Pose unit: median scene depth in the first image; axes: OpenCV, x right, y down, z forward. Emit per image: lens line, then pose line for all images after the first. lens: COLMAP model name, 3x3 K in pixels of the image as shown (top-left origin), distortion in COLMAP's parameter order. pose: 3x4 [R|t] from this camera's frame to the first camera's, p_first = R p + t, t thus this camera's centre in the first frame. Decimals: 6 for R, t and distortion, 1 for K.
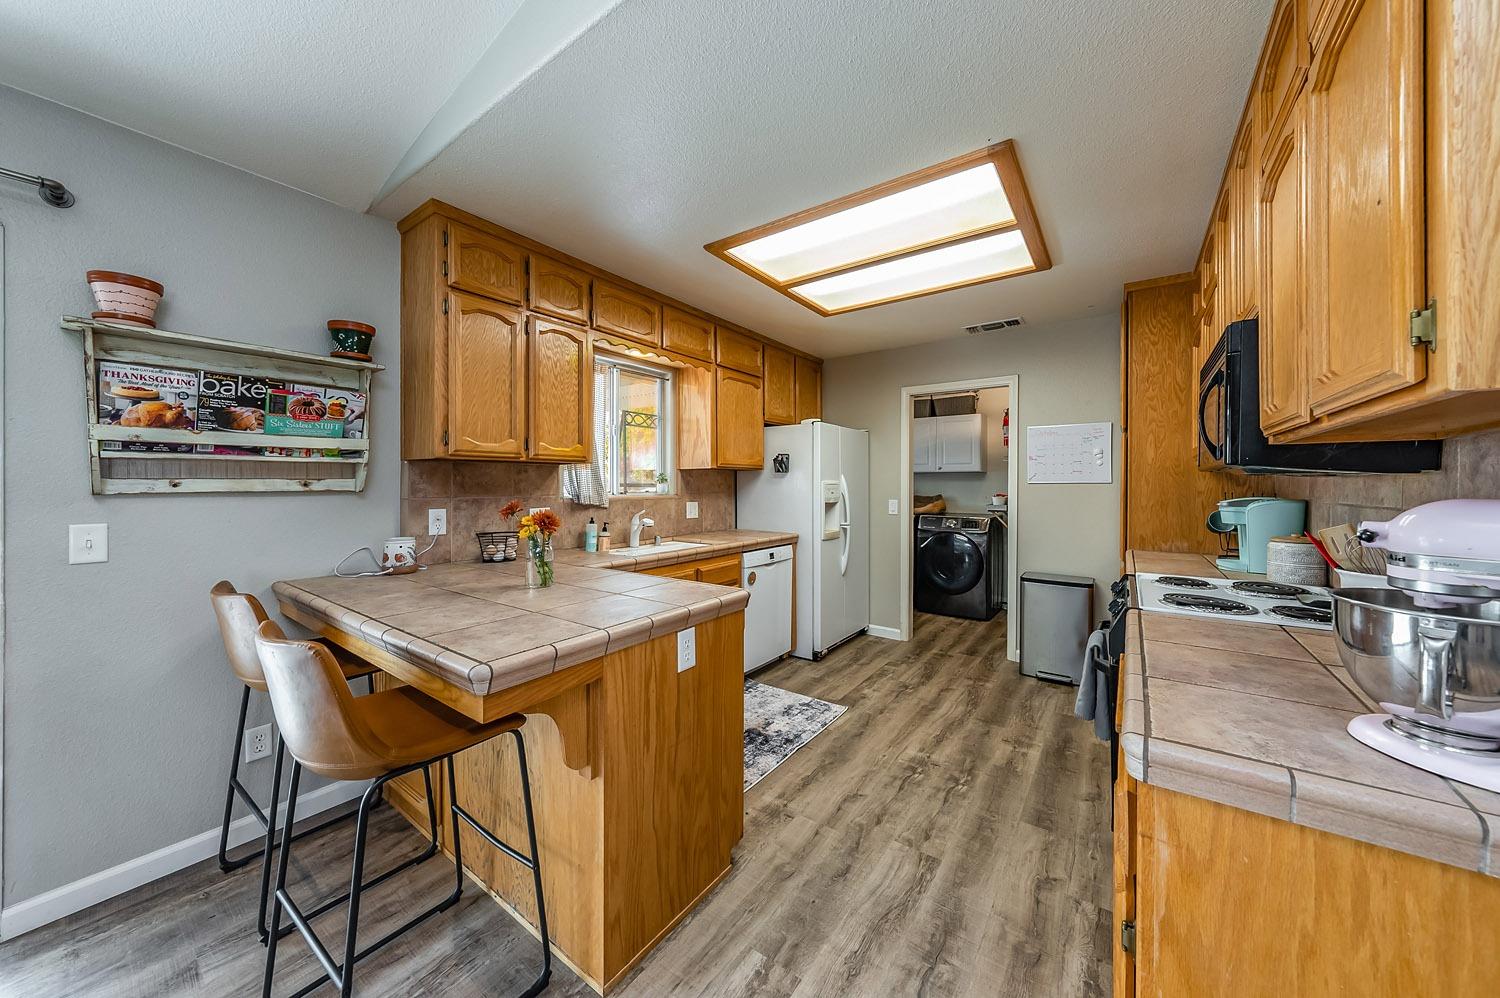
lens RADIAL K [[532.9, 0, 754.9], [0, 532.9, 481.5], [0, 0, 1]] dist [-0.001532, 0.000252]
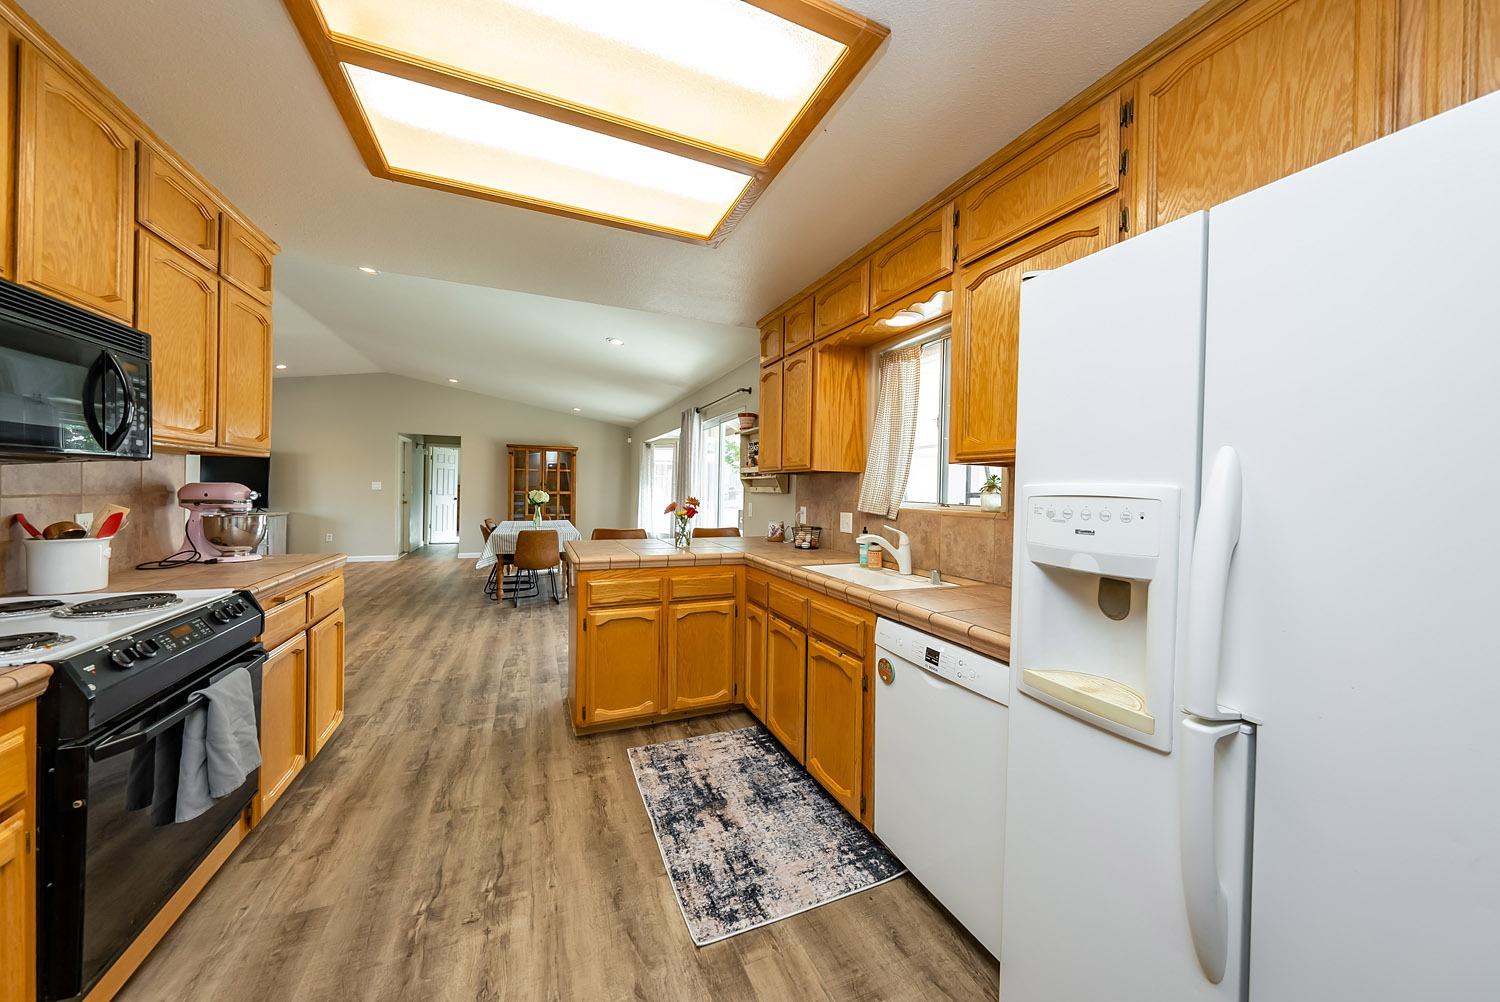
lens RADIAL K [[515.8, 0, 750.4], [0, 515.8, 490.5], [0, 0, 1]] dist [-0.001292, 0.000181]
pose [[-0.532275, -0.010494, -0.846507, 0.826700], [-0.021456, 0.999769, 0.001097, 0.010962], [0.846300, 0.018746, -0.532377, 1.924669]]
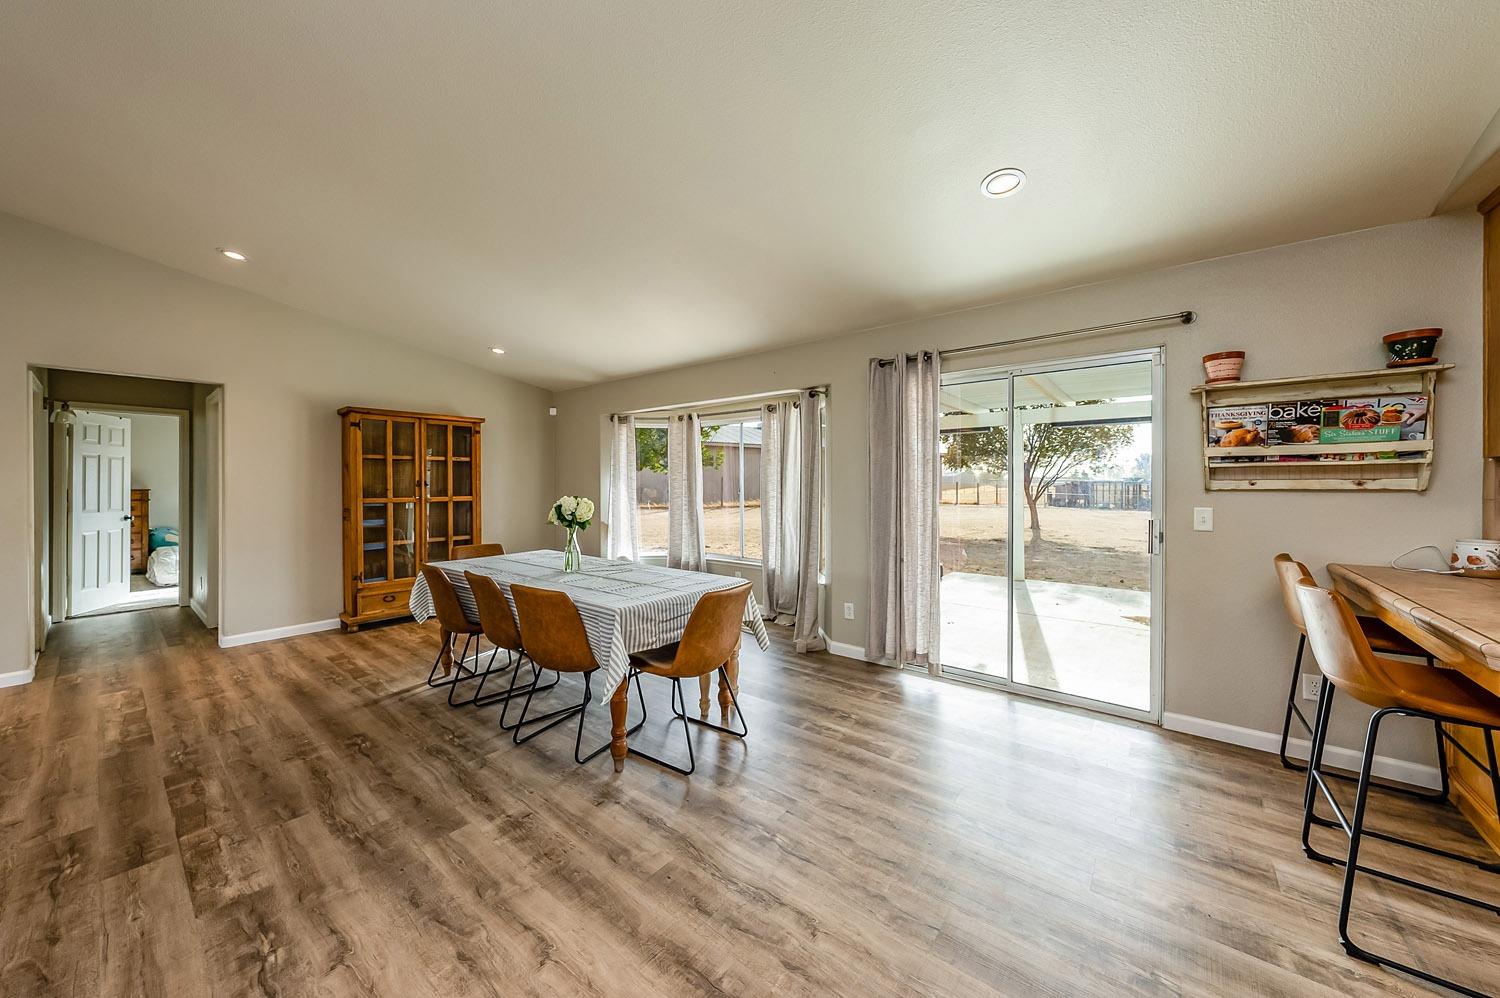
lens RADIAL K [[512.3, 0, 748.0], [0, 512.3, 488.1], [0, 0, 1]] dist [-0.000509, -0.000174]
pose [[-0.059348, 0.004795, -0.998226, 0.344655], [0.000970, 0.999988, 0.004746, 0.008273], [0.998237, -0.000687, -0.059352, -0.262073]]
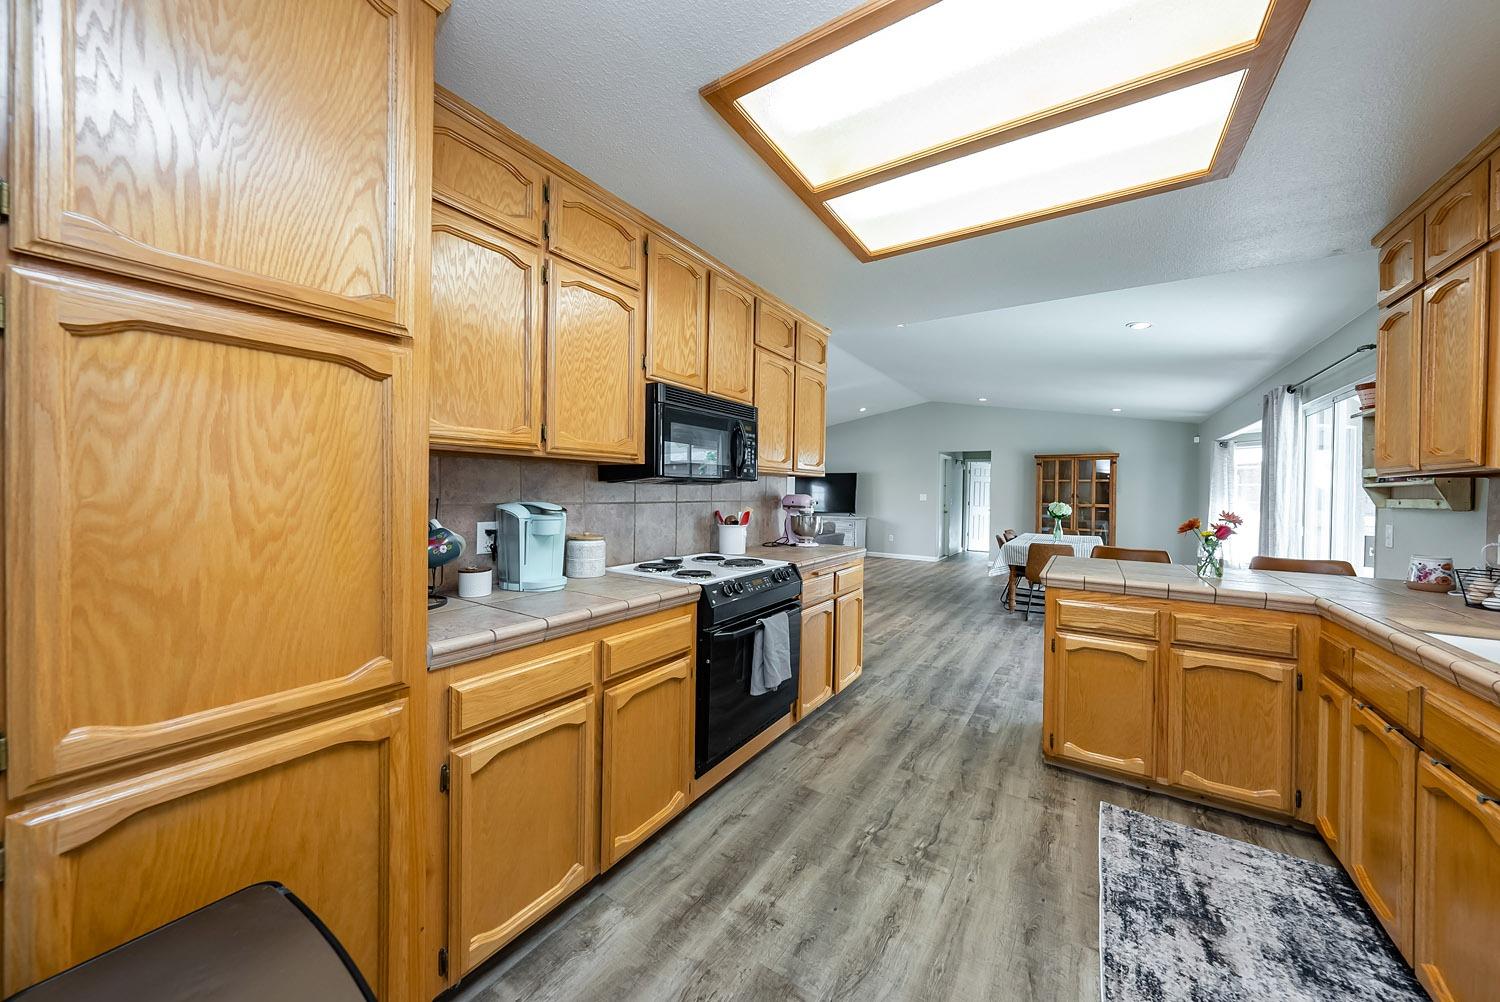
lens RADIAL K [[515.8, 0, 750.4], [0, 515.8, 490.5], [0, 0, 1]] dist [-0.001292, 0.000181]
pose [[-0.999497, -0.021167, -0.023596, 0.695041], [-0.021178, 0.999776, 0.000207, 0.010172], [0.023587, 0.000706, -0.999722, 2.075879]]
